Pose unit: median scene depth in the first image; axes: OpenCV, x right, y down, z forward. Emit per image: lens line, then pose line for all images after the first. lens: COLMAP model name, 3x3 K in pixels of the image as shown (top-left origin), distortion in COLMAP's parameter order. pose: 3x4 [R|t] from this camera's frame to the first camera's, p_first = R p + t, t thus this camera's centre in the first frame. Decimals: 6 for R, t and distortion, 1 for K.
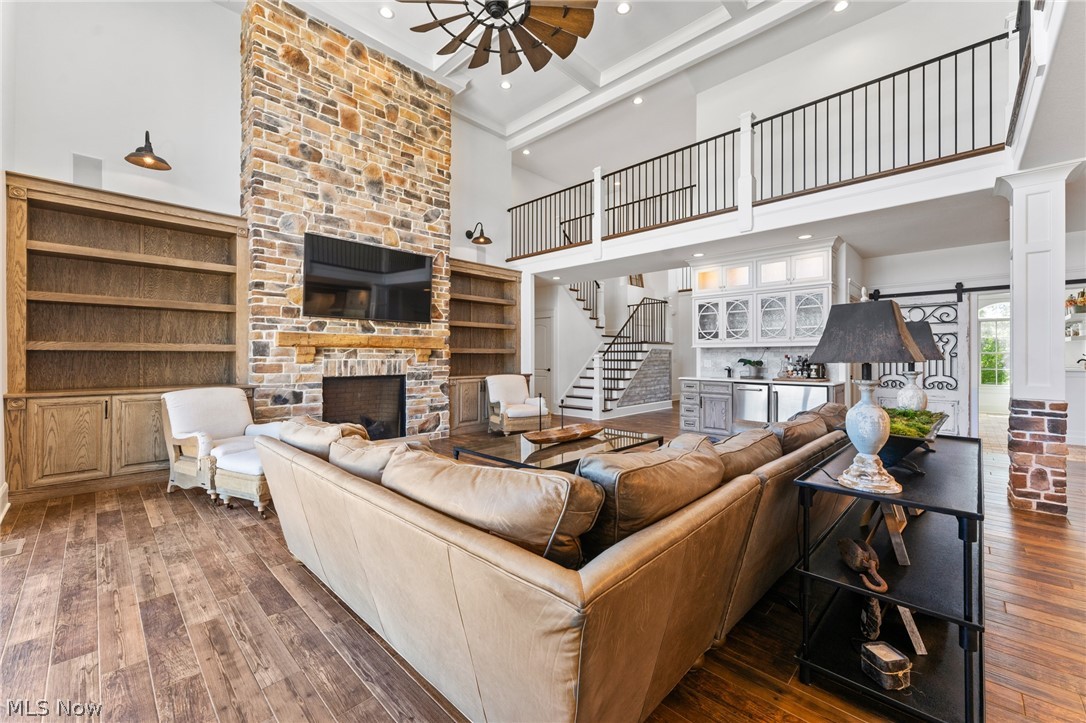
lens RADIAL K [[431.4, 0, 545.4], [0, 431.4, 357.0], [0, 0, 1]] dist [0.001909, 0.000129]
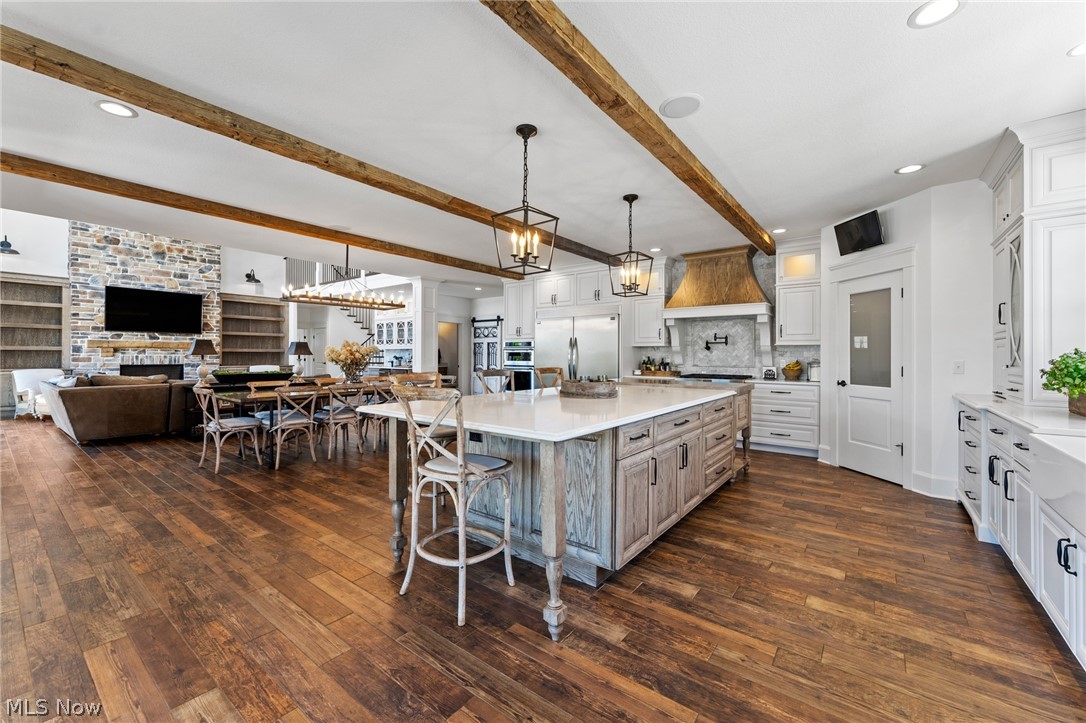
lens RADIAL K [[431.4, 0, 542.1], [0, 431.4, 355.2], [0, 0, 1]] dist [0.001909, 0.000129]
pose [[0.992659, 0.002421, 0.120921, 0.893180], [-0.002054, 0.999993, -0.003160, 0.008047], [-0.120928, 0.002888, 0.992657, -0.879916]]
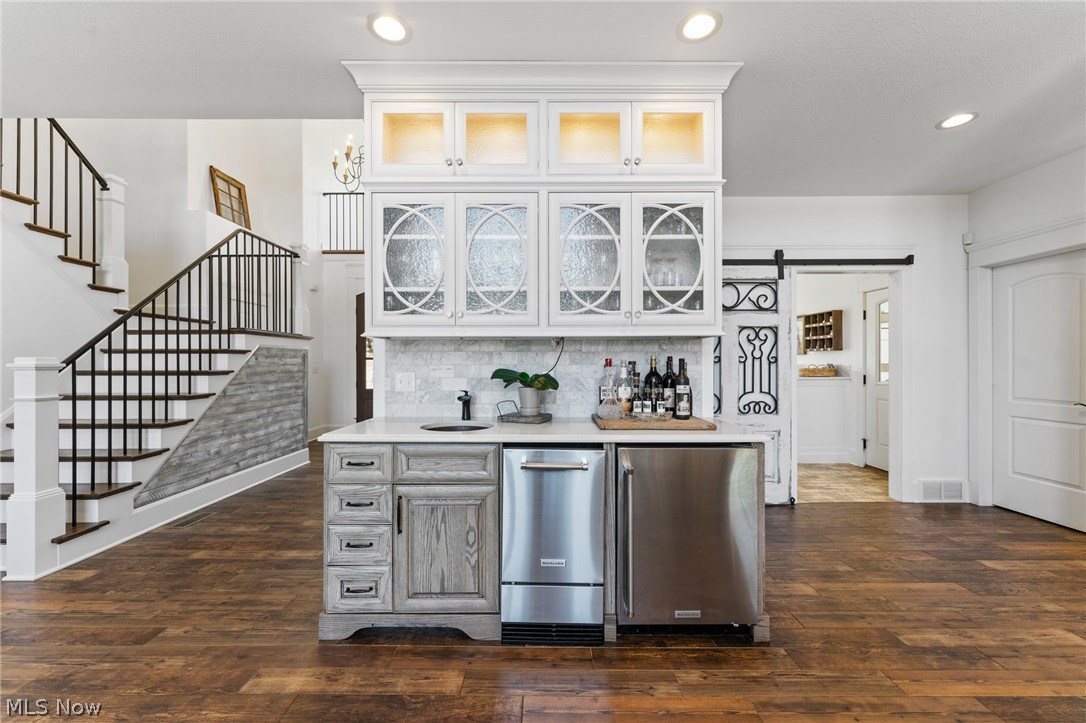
lens RADIAL K [[431.4, 0, 542.4], [0, 431.4, 362.0], [0, 0, 1]] dist [0.001909, 0.000129]
pose [[0.720540, -0.000418, 0.693414, 0.237373], [0.002170, 0.999996, -0.001652, -0.001471], [-0.693410, 0.002695, 0.720538, 0.755137]]
